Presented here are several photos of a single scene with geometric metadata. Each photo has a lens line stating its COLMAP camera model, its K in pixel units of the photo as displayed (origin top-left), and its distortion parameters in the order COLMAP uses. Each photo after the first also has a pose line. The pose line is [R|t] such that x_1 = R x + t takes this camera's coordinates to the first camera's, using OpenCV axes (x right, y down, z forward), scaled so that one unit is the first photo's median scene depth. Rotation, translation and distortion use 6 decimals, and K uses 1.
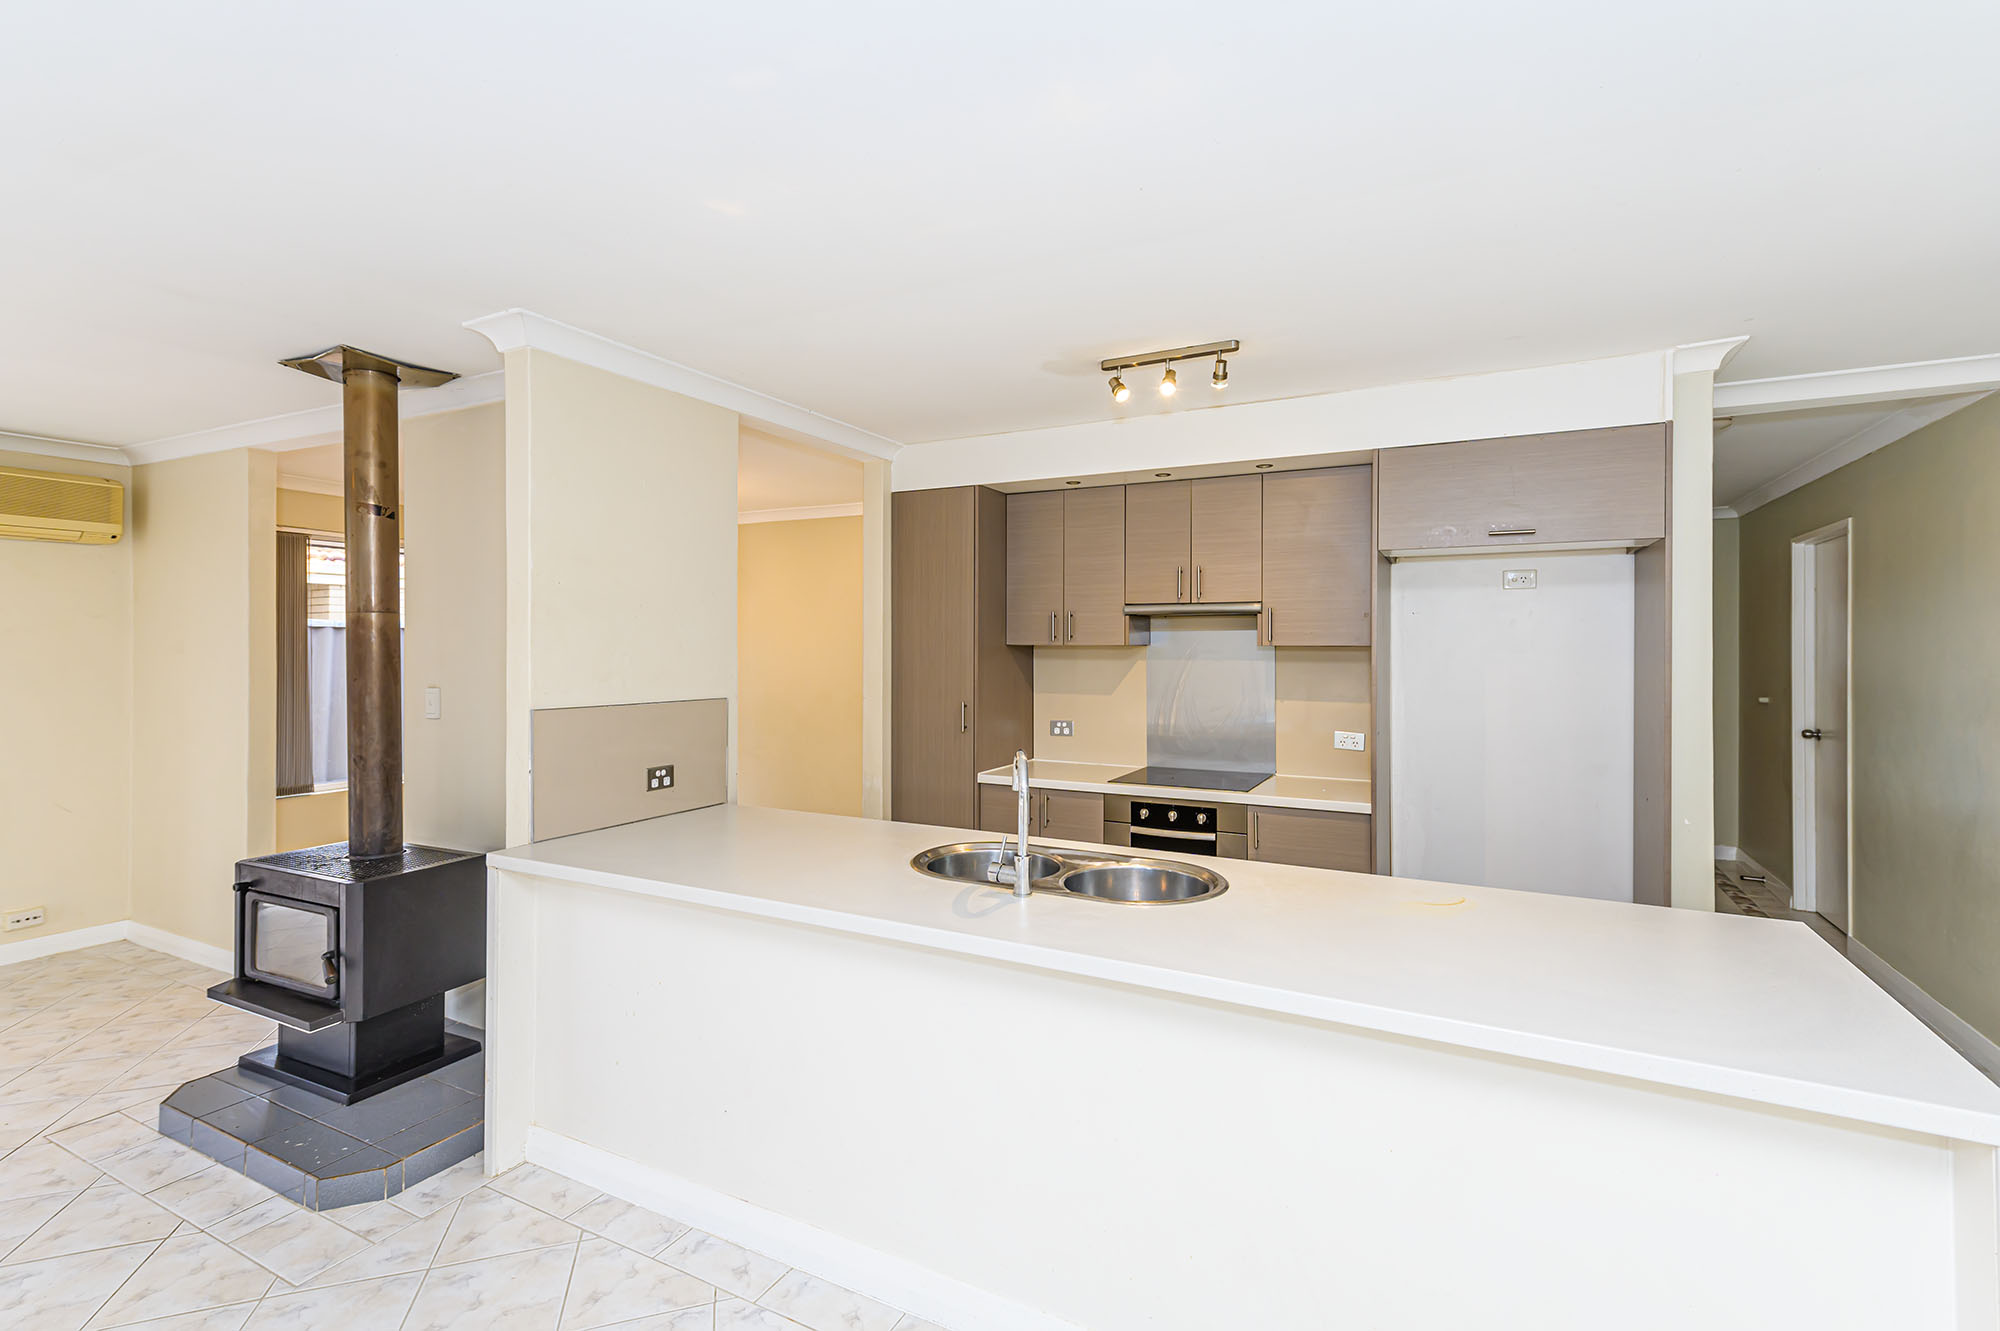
lens RADIAL K [[900.5, 0, 1004.2], [0, 900.5, 648.2], [0, 0, 1]] dist [0.014630, 0.000221]
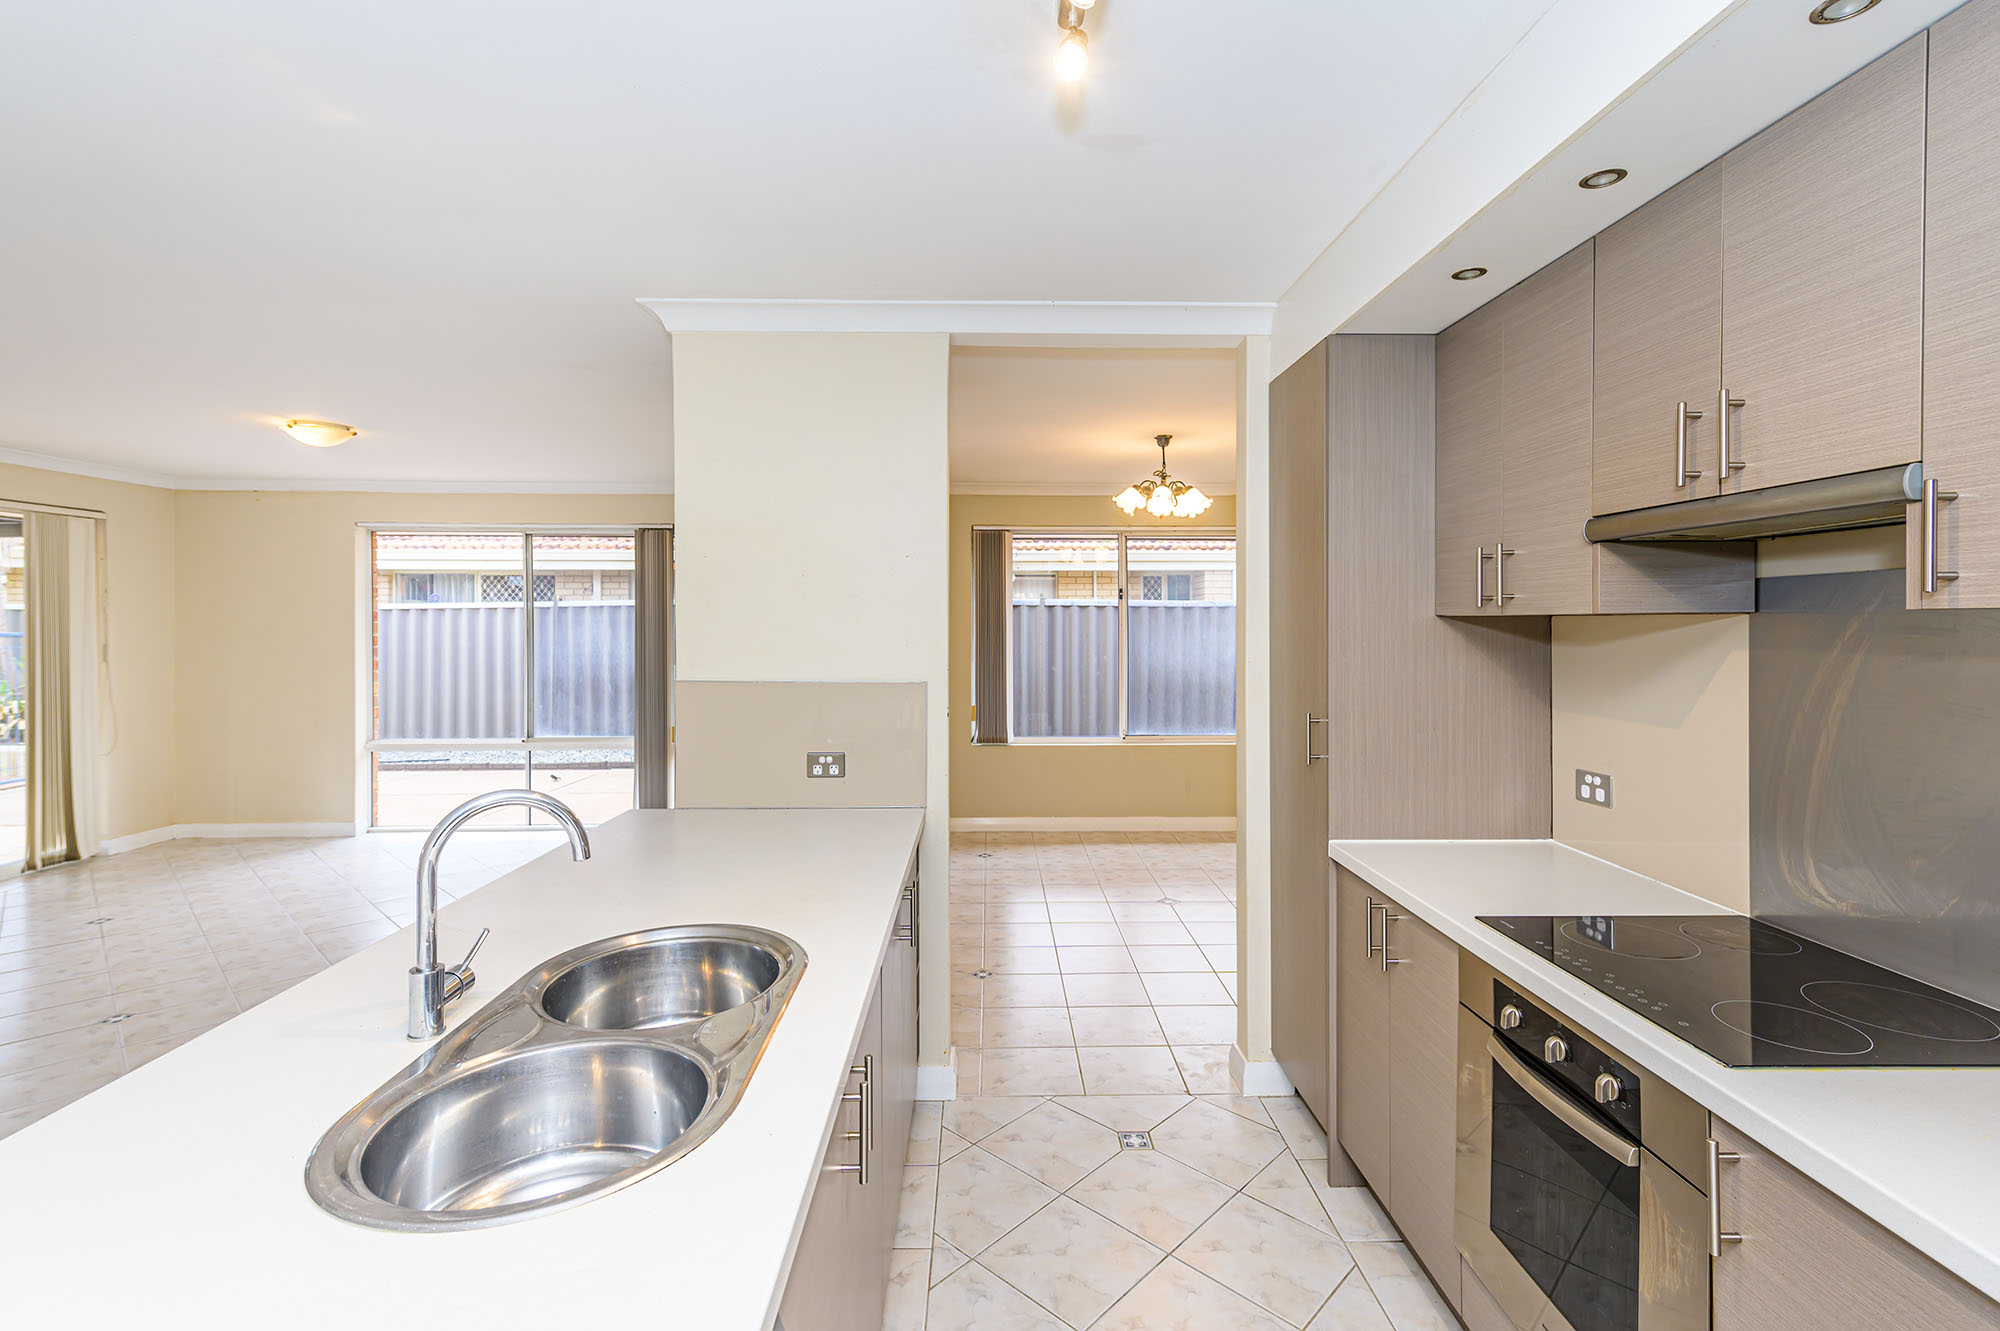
lens RADIAL K [[907.2, 0, 995.5], [0, 907.2, 625.6], [0, 0, 1]] dist [0.013893, -0.000590]
pose [[0.474023, -0.000512, -0.880512, 0.423190], [-0.000604, 0.999999, -0.000907, 0.003644], [0.880512, 0.000962, 0.474022, 0.605420]]
